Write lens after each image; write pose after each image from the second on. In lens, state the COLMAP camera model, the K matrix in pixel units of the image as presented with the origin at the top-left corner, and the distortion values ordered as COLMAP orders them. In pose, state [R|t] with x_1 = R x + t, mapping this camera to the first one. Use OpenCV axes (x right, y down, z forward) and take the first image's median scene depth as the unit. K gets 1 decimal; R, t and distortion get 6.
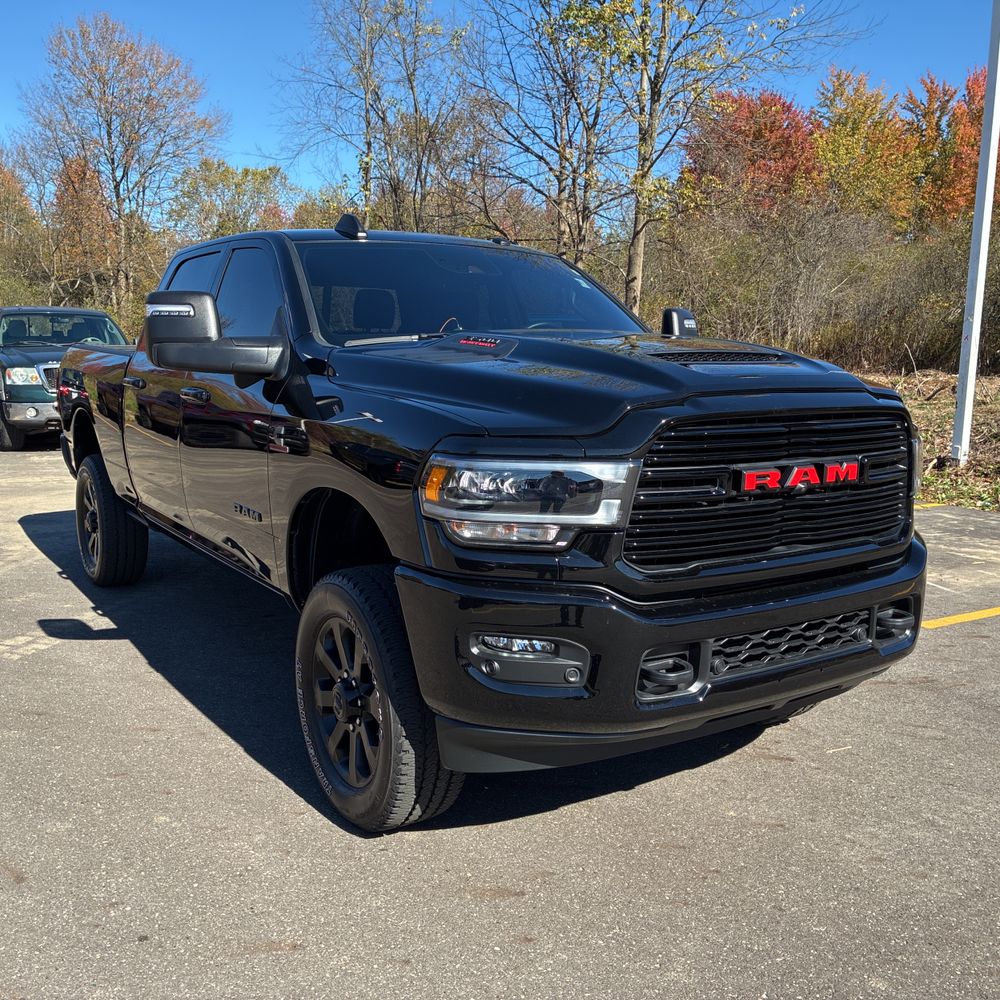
lens RADIAL K [[1005.9, 0, 499.1], [0, 1005.9, 502.7], [0, 0, 1]] dist [0.019680, 0.000000]
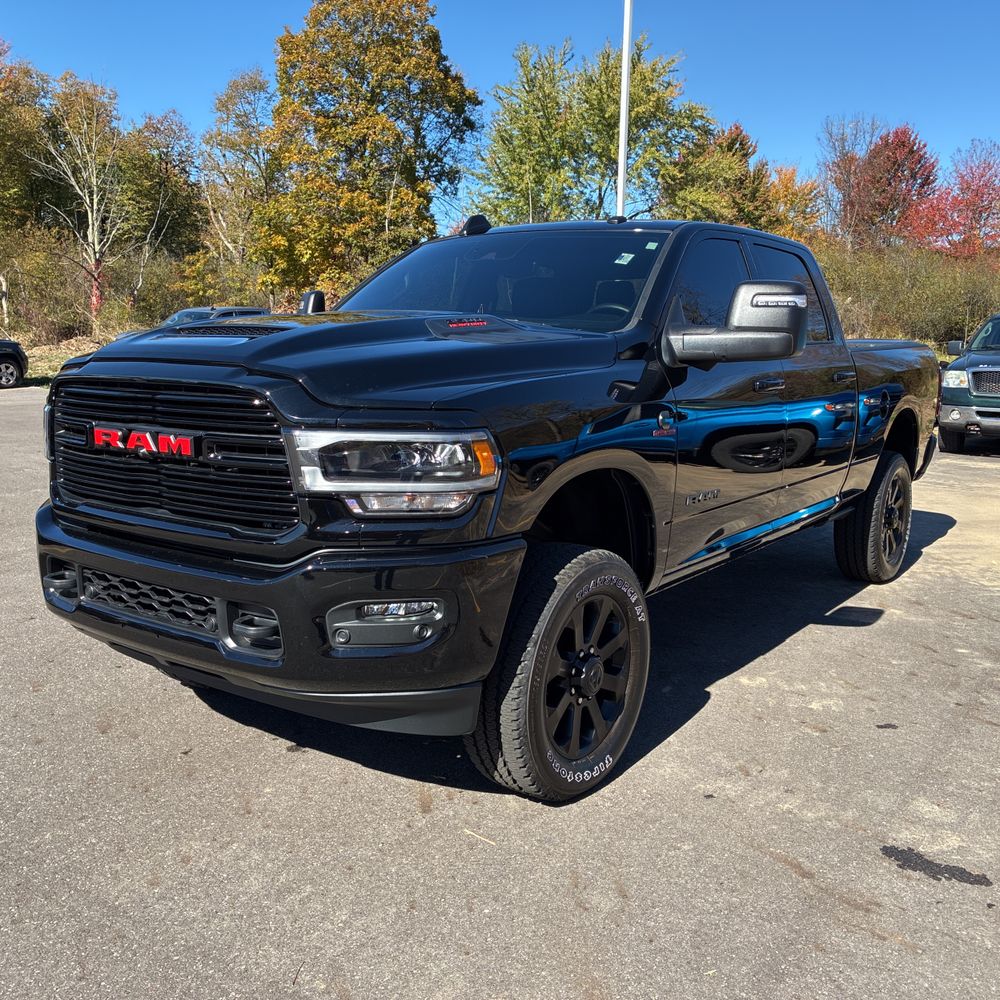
lens RADIAL K [[1005.9, 0, 494.9], [0, 1005.9, 501.8], [0, 0, 1]] dist [0.019680, 0.000000]
pose [[0.364016, 0.142389, -0.920444, 0.308114], [-0.154087, 0.983834, 0.091257, -0.025482], [0.918558, 0.108610, 0.380072, 0.205951]]
